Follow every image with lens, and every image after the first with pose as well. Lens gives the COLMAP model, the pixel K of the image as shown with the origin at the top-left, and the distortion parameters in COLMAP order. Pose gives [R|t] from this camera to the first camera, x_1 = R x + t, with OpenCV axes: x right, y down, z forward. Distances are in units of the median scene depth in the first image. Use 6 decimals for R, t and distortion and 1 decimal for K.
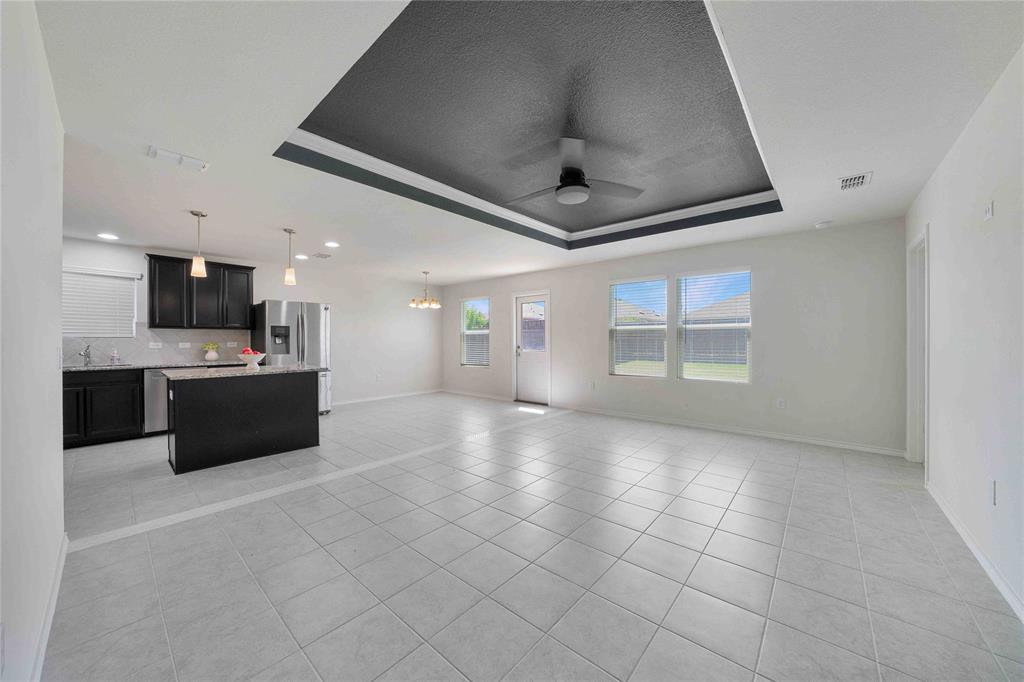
lens RADIAL K [[362.7, 0, 518.8], [0, 362.7, 338.7], [0, 0, 1]] dist [-0.018553, 0.000279]
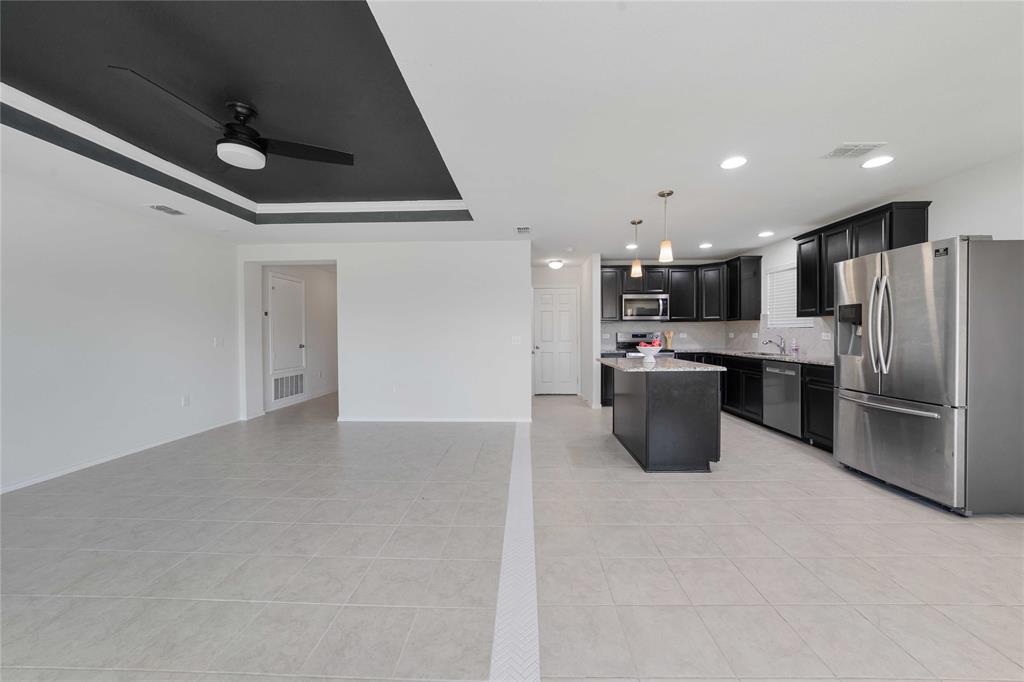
lens RADIAL K [[362.7, 0, 518.8], [0, 362.7, 338.7], [0, 0, 1]] dist [-0.018553, 0.000279]
pose [[-0.772313, 0.018171, -0.634982, 0.089825], [0.011013, 0.999824, 0.015216, 0.003323], [0.635146, 0.004758, -0.772377, 1.134057]]
